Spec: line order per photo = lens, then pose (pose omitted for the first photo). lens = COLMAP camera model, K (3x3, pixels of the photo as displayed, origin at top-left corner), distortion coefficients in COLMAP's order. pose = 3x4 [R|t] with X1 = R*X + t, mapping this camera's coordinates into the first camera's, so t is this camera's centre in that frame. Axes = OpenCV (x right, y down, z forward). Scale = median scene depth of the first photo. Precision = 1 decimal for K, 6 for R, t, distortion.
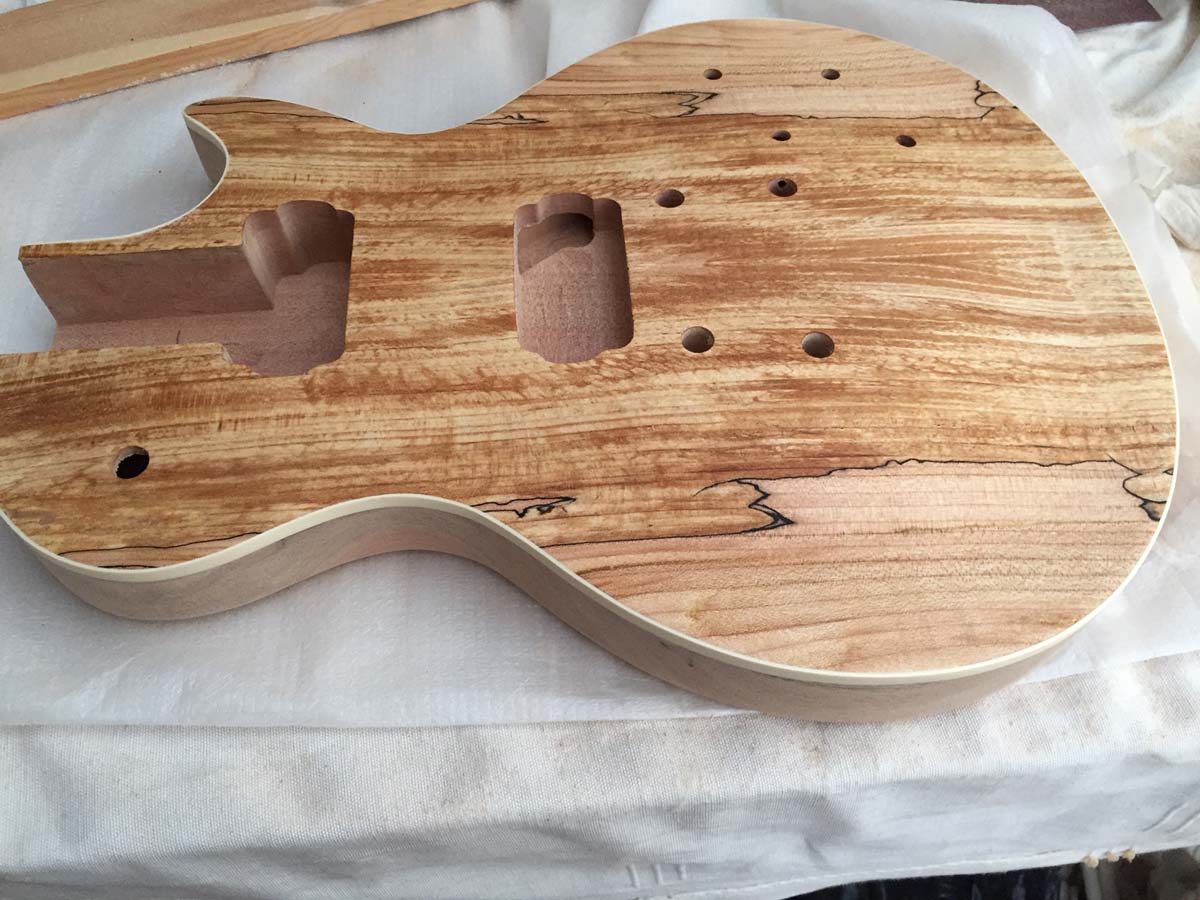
lens RADIAL K [[1042.7, 0, 602.7], [0, 1042.7, 452.6], [0, 0, 1]] dist [0.087726, -0.149640]
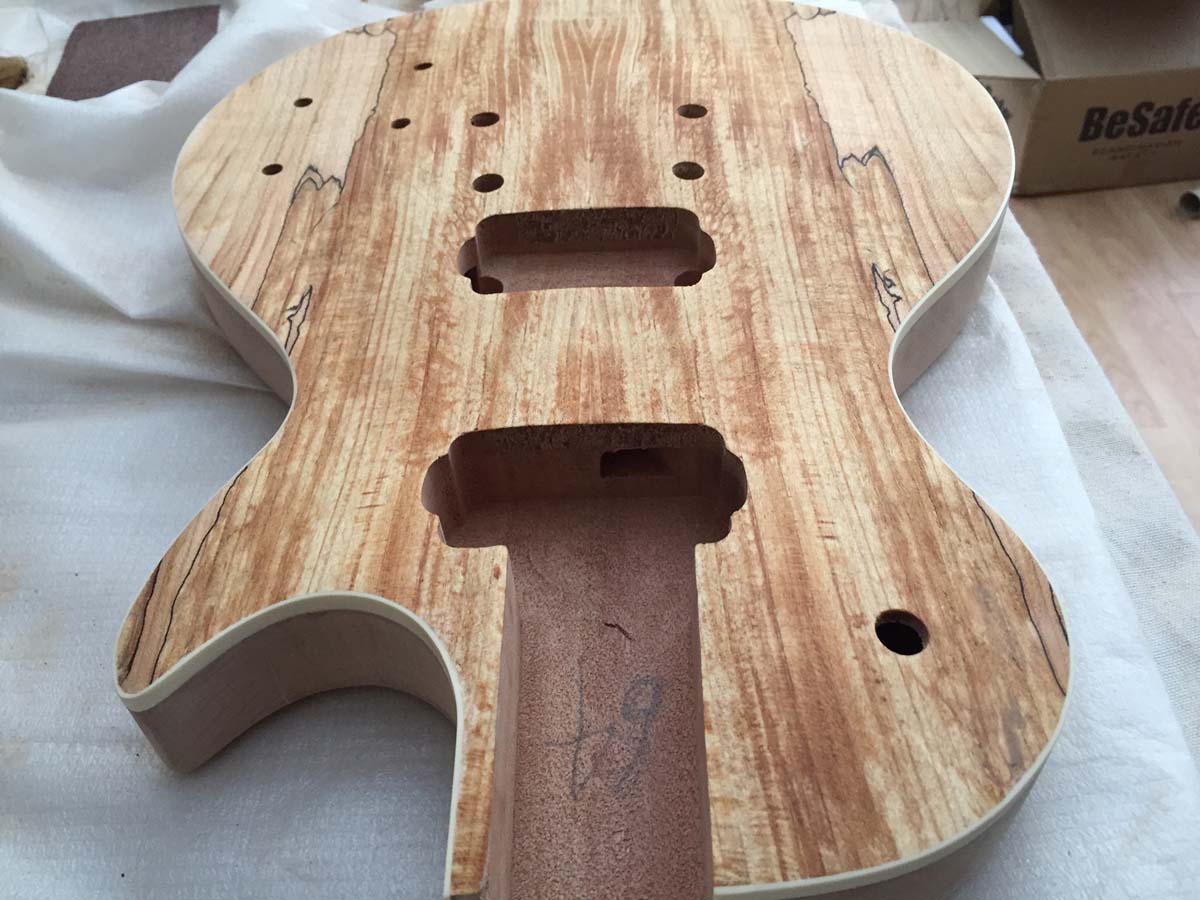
lens RADIAL K [[1041.2, 0, 595.3], [0, 1041.2, 446.5], [0, 0, 1]] dist [0.092762, -0.158467]
pose [[0.064112, -0.736301, 0.673610, -0.792626], [0.857867, 0.385525, 0.339756, -0.427265], [-0.509856, 0.556086, 0.656365, 0.536870]]
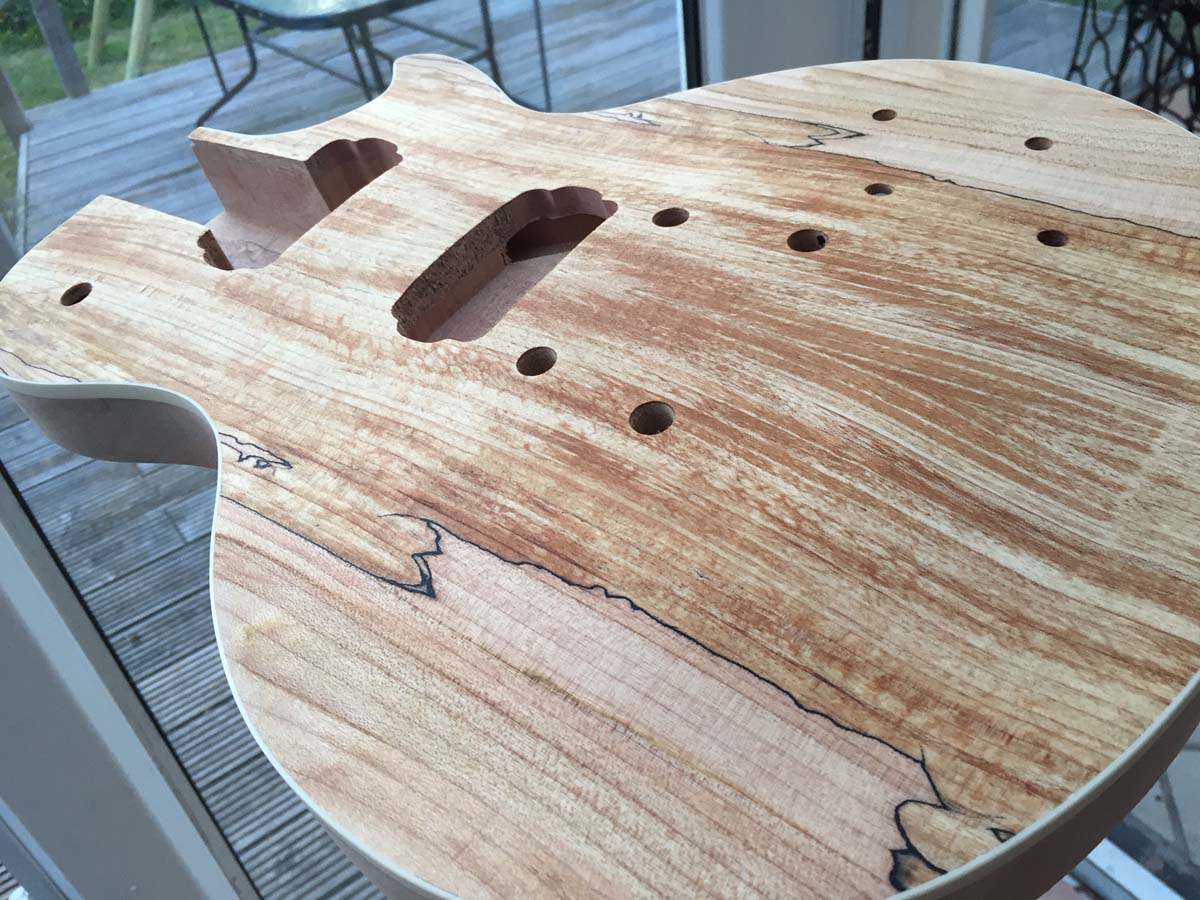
lens RADIAL K [[1042.7, 0, 602.7], [0, 1042.7, 452.6], [0, 0, 1]] dist [0.087726, -0.149640]
pose [[0.738713, 0.345073, -0.578988, 0.608964], [-0.414378, 0.910002, 0.013663, -0.077615], [0.531596, 0.229827, 0.815221, 0.406784]]
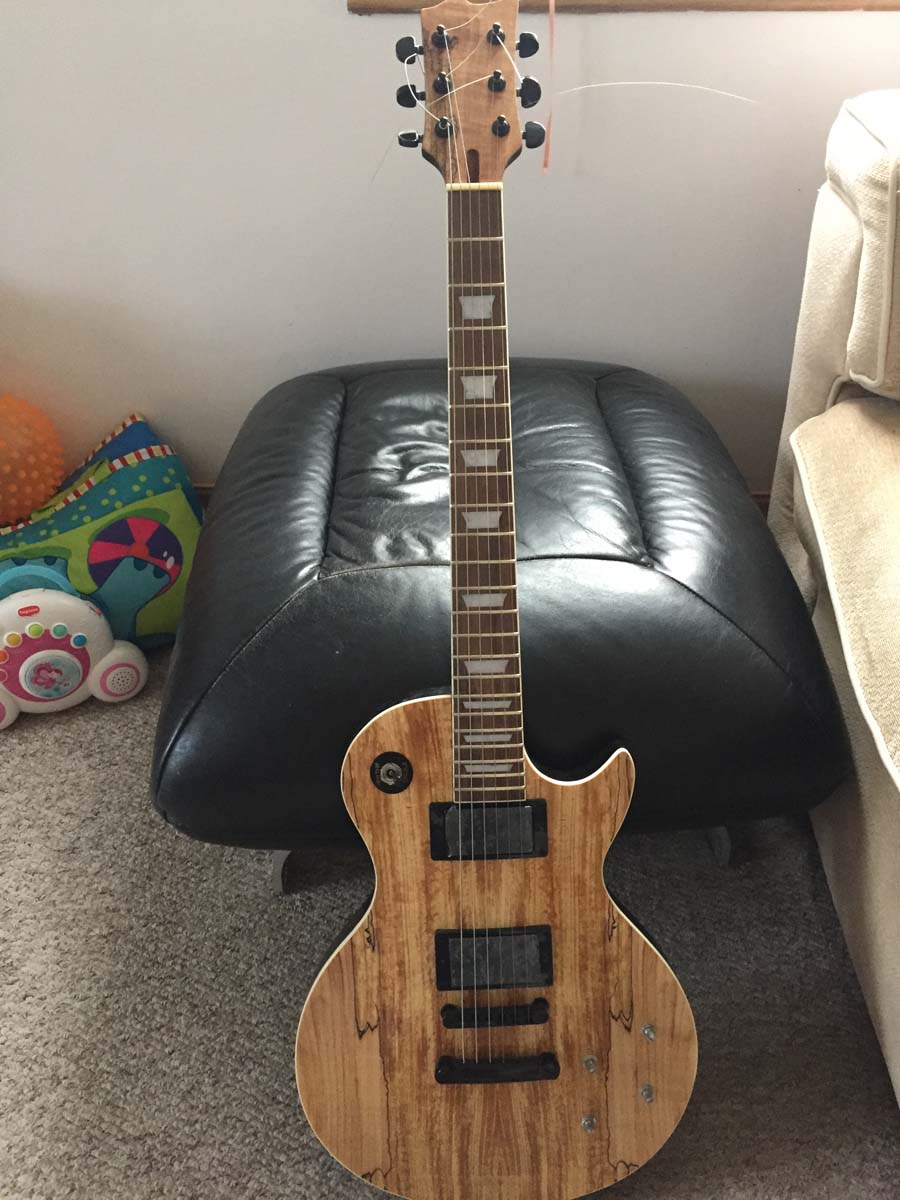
lens RADIAL K [[1042.7, 0, 453.7], [0, 1042.7, 586.2], [0, 0, 1]] dist [0.087726, -0.149640]
pose [[-0.031041, 0.994053, 0.104376, -1.041499], [-0.839101, -0.082657, 0.537659, -1.245580], [0.543089, -0.070892, 0.836677, -0.795618]]
